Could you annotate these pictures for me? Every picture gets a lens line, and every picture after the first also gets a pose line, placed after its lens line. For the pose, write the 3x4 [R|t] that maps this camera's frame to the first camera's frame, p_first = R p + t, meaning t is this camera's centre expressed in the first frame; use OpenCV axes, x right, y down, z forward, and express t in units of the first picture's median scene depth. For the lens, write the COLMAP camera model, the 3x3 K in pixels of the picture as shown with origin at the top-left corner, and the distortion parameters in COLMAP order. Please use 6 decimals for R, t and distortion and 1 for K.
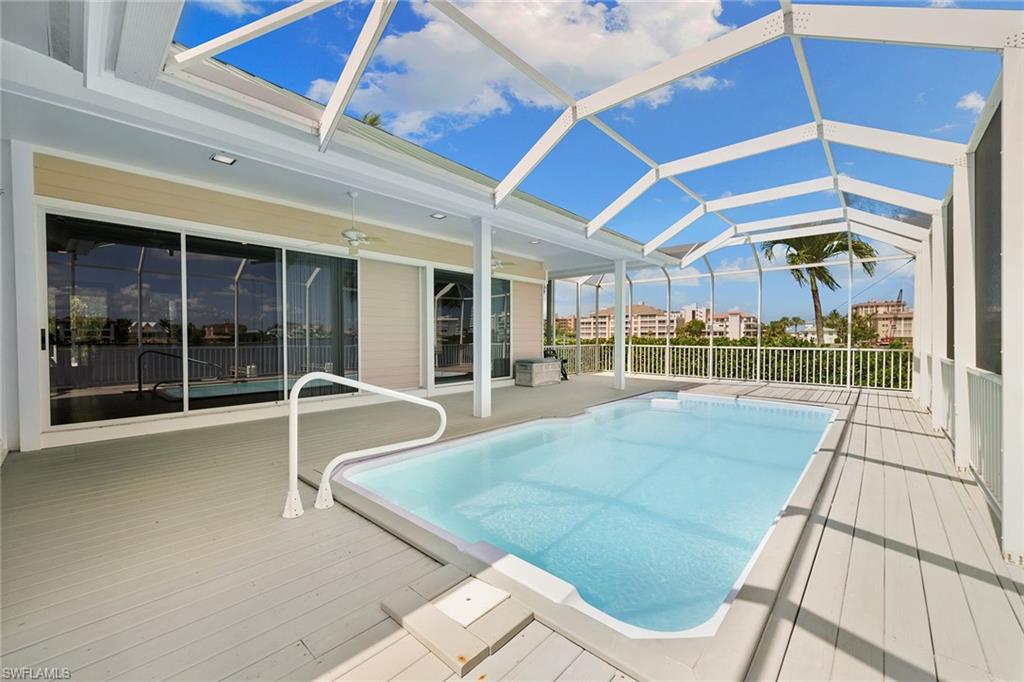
lens RADIAL K [[409.6, 0, 512.0], [0, 409.6, 341.0], [0, 0, 1]] dist [-0.000651, -0.000077]
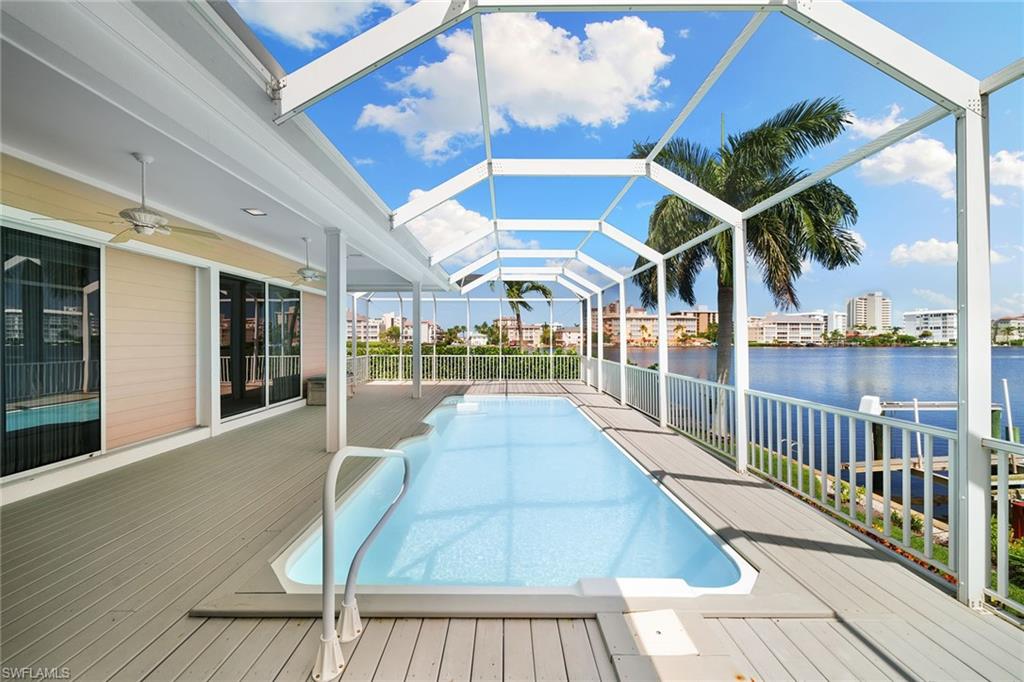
lens RADIAL K [[356.0, 0, 506.1], [0, 356.0, 339.7], [0, 0, 1]] dist [-0.005853, -0.000029]
pose [[0.736692, -0.001400, 0.676227, -0.201418], [0.007755, 0.999950, -0.006377, -0.031227], [-0.676184, 0.009942, 0.736665, 0.105870]]
